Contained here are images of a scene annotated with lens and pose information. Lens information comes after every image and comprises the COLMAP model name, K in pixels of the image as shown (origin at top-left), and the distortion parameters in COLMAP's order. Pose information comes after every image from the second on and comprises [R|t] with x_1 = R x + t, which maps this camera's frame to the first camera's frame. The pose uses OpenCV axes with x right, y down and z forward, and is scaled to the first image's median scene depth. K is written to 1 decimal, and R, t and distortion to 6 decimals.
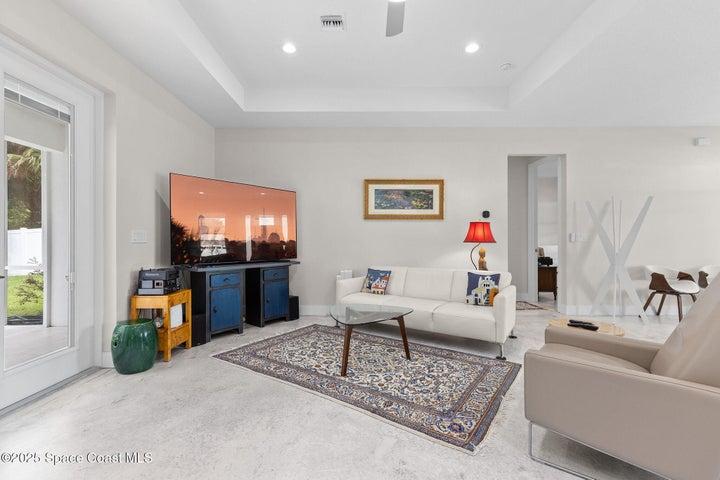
lens RADIAL K [[322.4, 0, 358.6], [0, 322.4, 240.6], [0, 0, 1]] dist [0.003269, 0.000808]
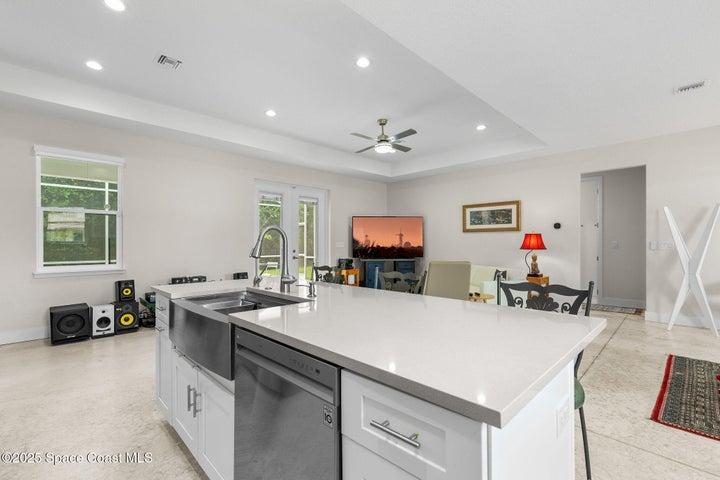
lens RADIAL K [[322.8, 0, 360.0], [0, 322.8, 240.0], [0, 0, 1]] dist [0.015455, -0.017789]
pose [[0.695304, -0.006109, -0.718690, 0.841783], [0.002001, 0.999976, -0.006564, -0.024342], [0.718713, 0.003125, 0.695299, -0.417790]]
